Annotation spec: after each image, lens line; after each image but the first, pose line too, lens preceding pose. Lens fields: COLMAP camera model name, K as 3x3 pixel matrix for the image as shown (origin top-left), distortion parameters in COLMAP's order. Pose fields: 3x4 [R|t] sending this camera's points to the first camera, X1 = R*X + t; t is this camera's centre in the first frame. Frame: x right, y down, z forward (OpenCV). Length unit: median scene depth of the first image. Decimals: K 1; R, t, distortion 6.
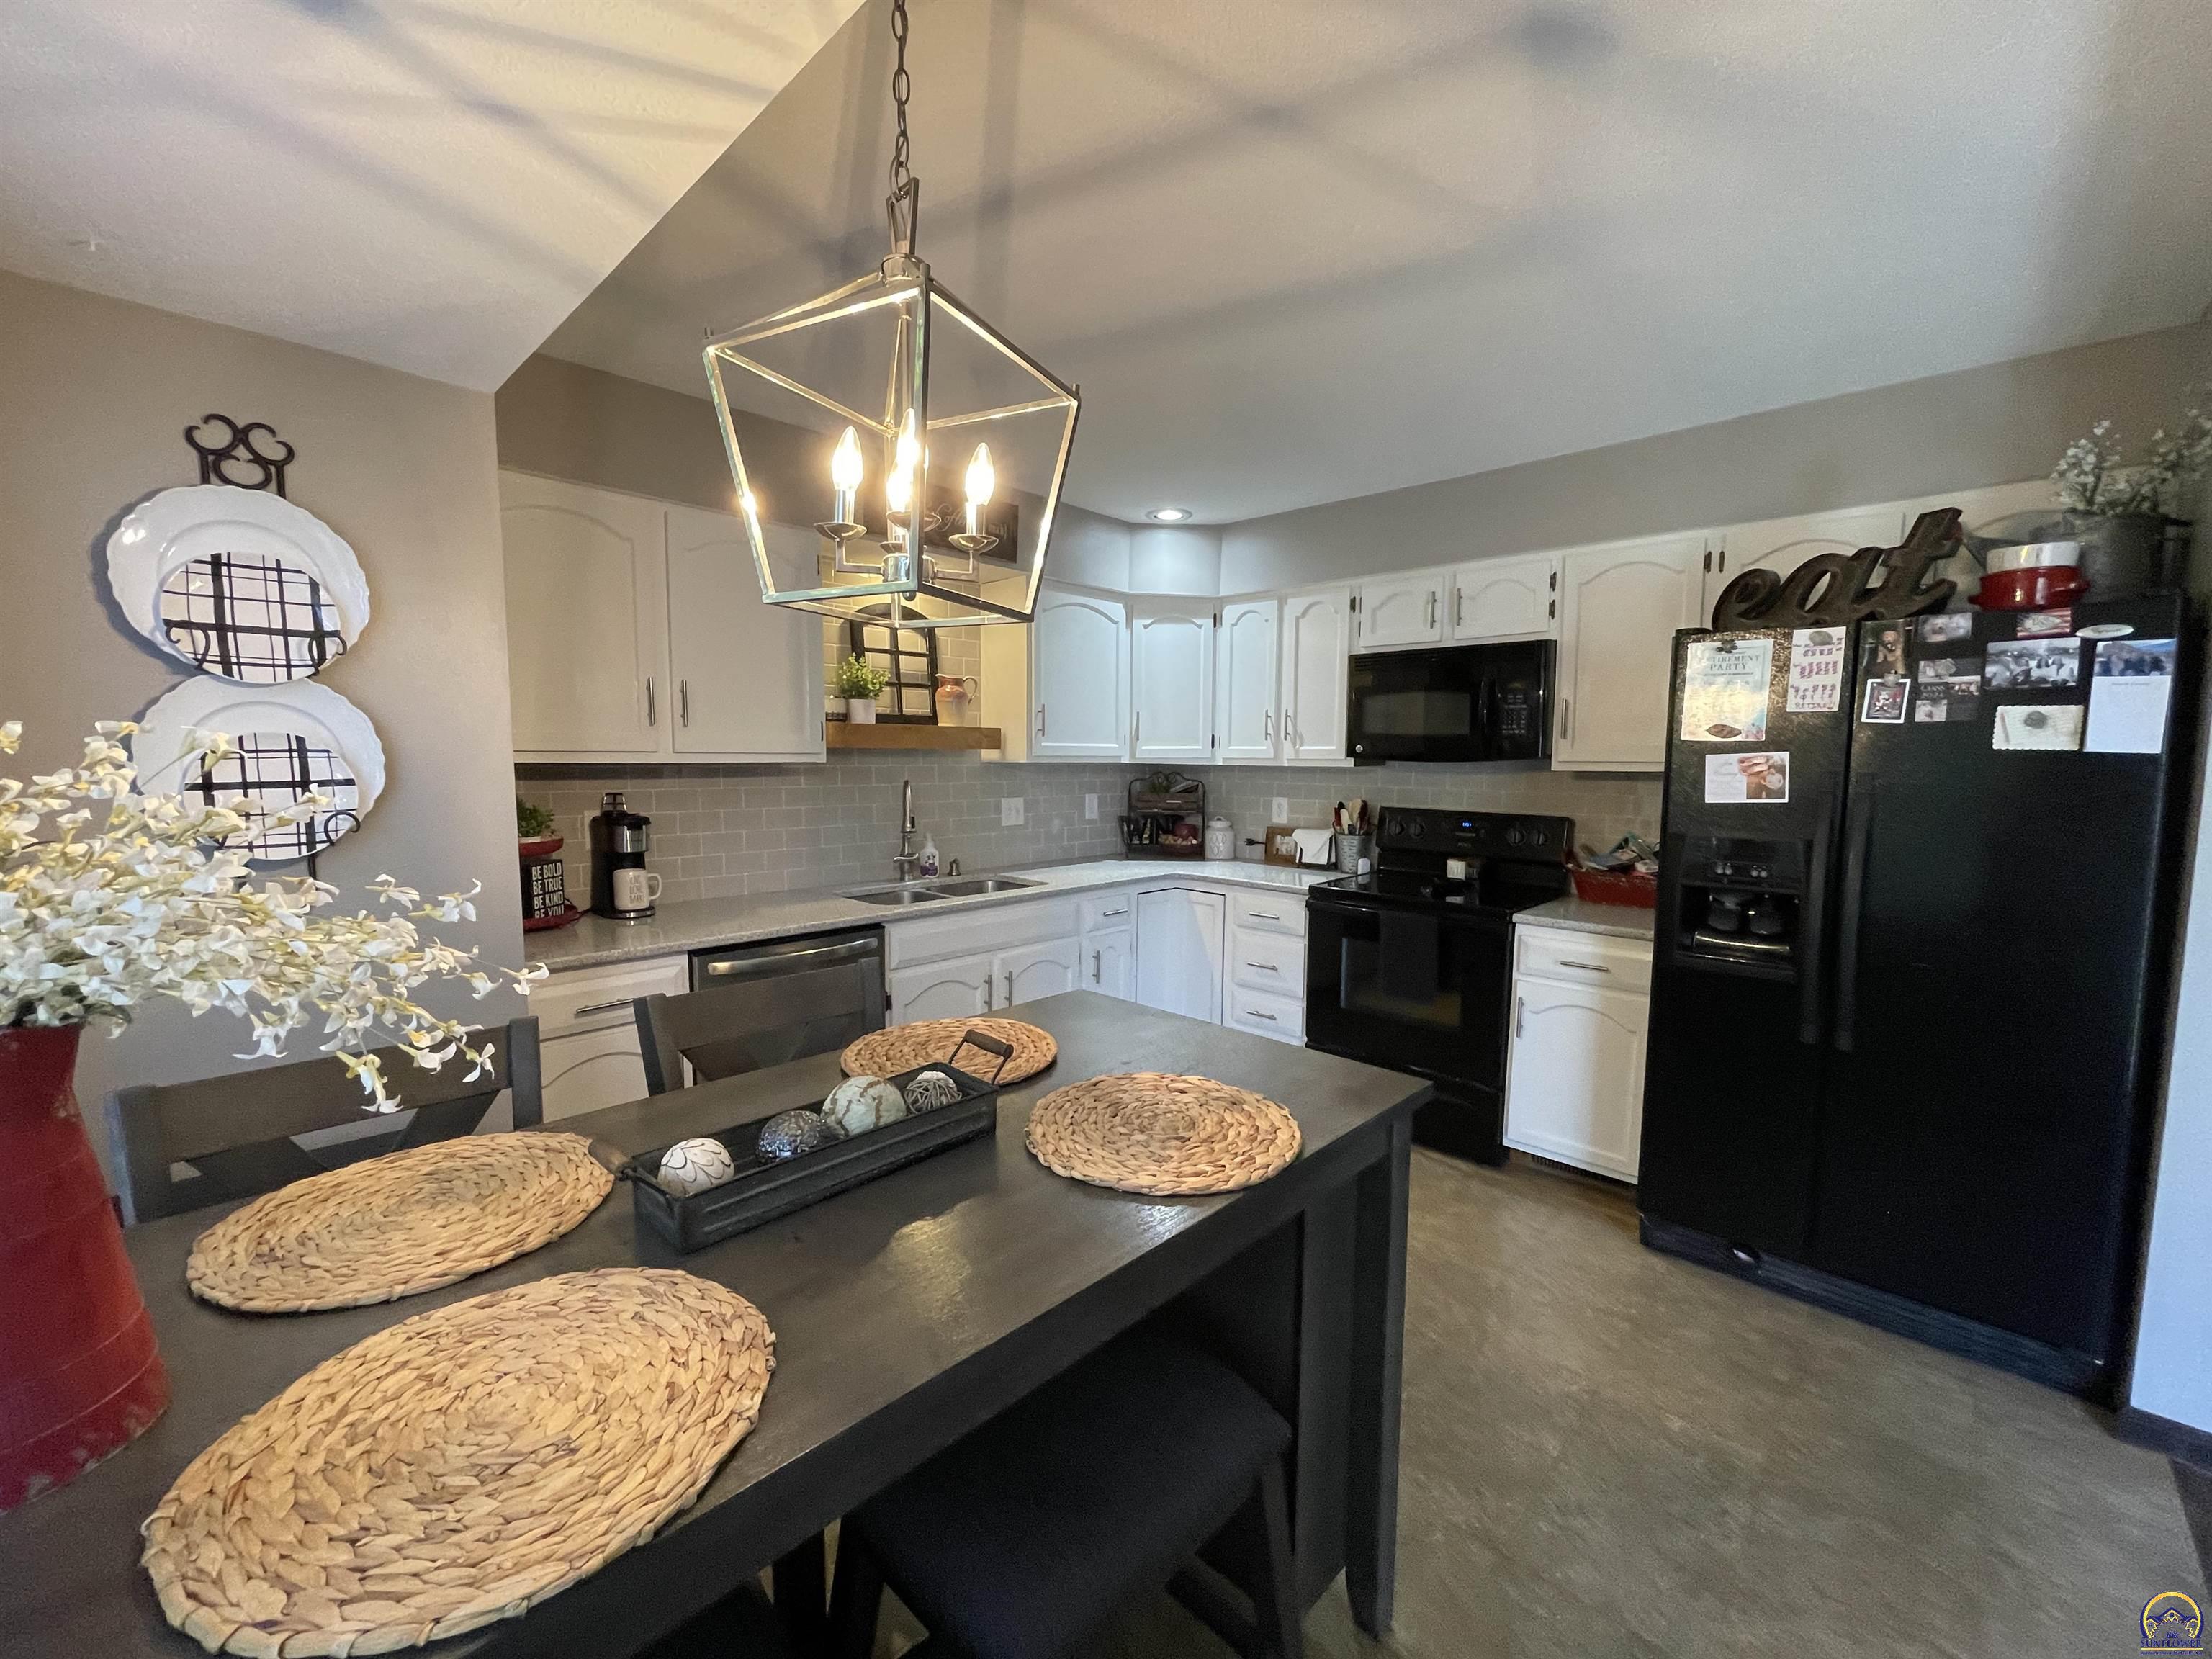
lens RADIAL K [[895.8, 0, 1096.4], [0, 895.8, 839.3], [0, 0, 1]] dist [-0.002857, -0.000631]
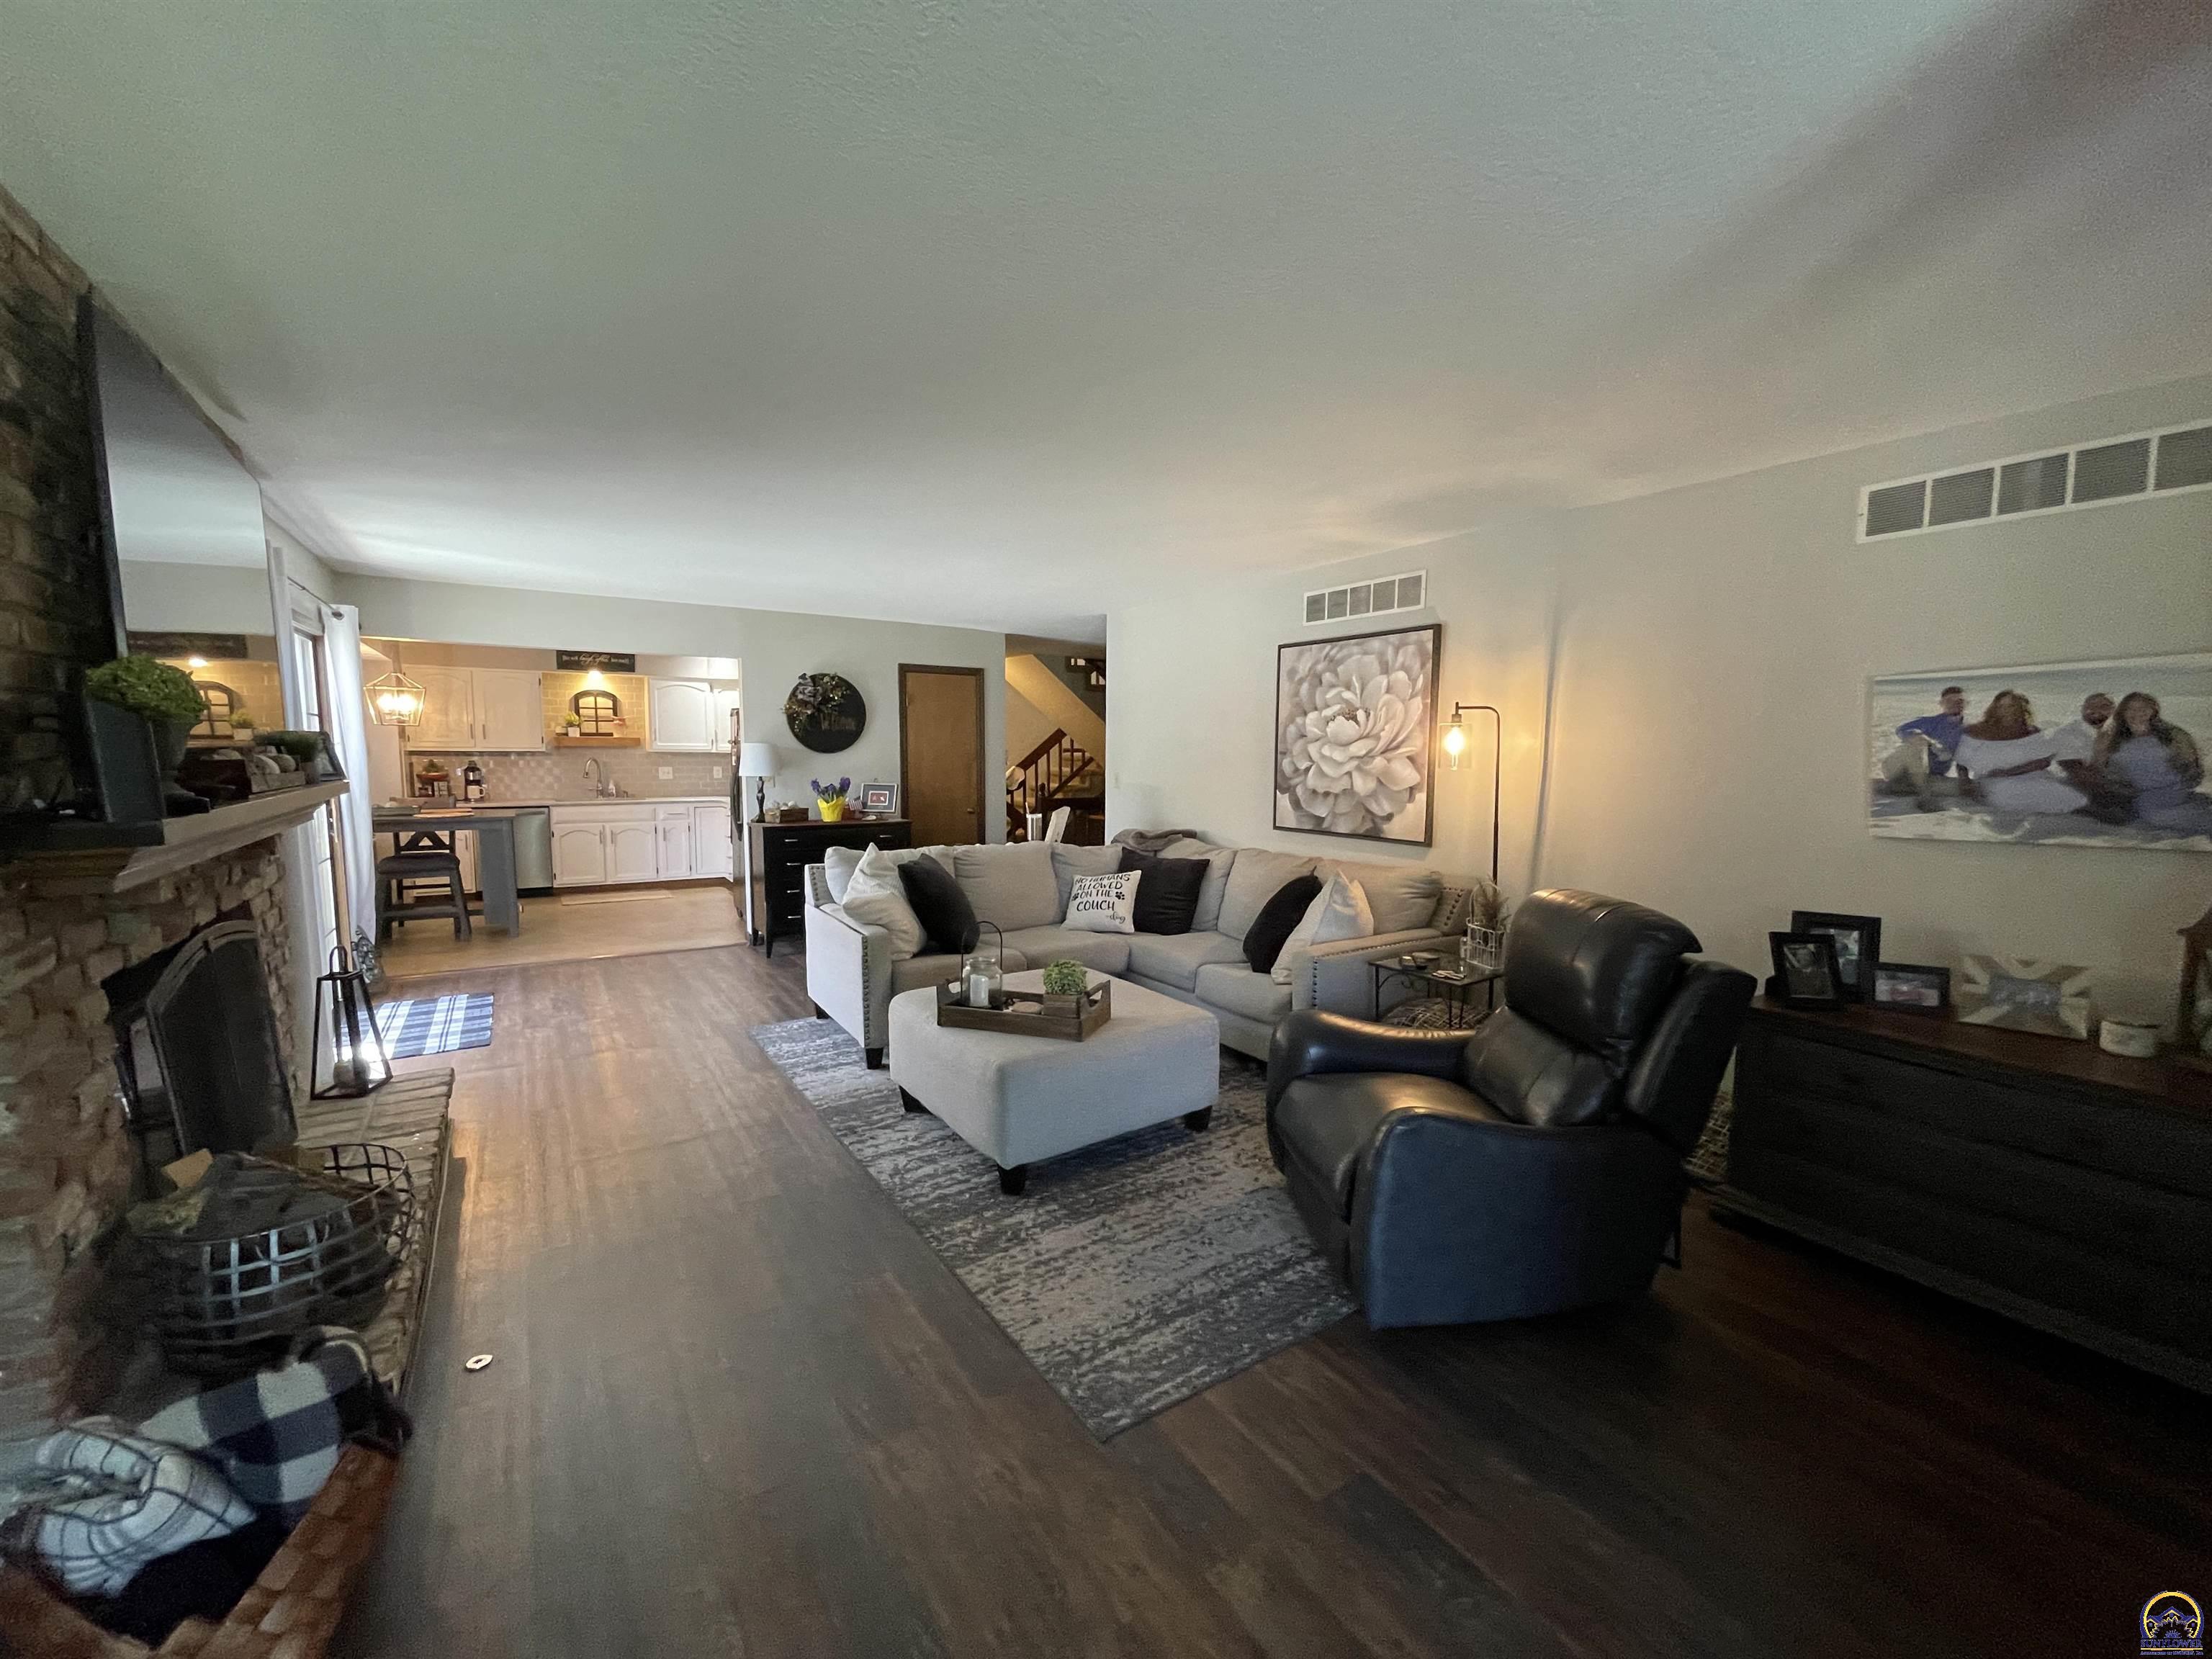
lens RADIAL K [[892.0, 0, 1099.6], [0, 892.0, 836.1], [0, 0, 1]] dist [-0.000885, -0.000597]
pose [[0.974290, 0.027478, -0.223615, 1.895744], [-0.026970, 0.999622, 0.005324, 0.111640], [0.223677, 0.000844, 0.974663, -1.249410]]
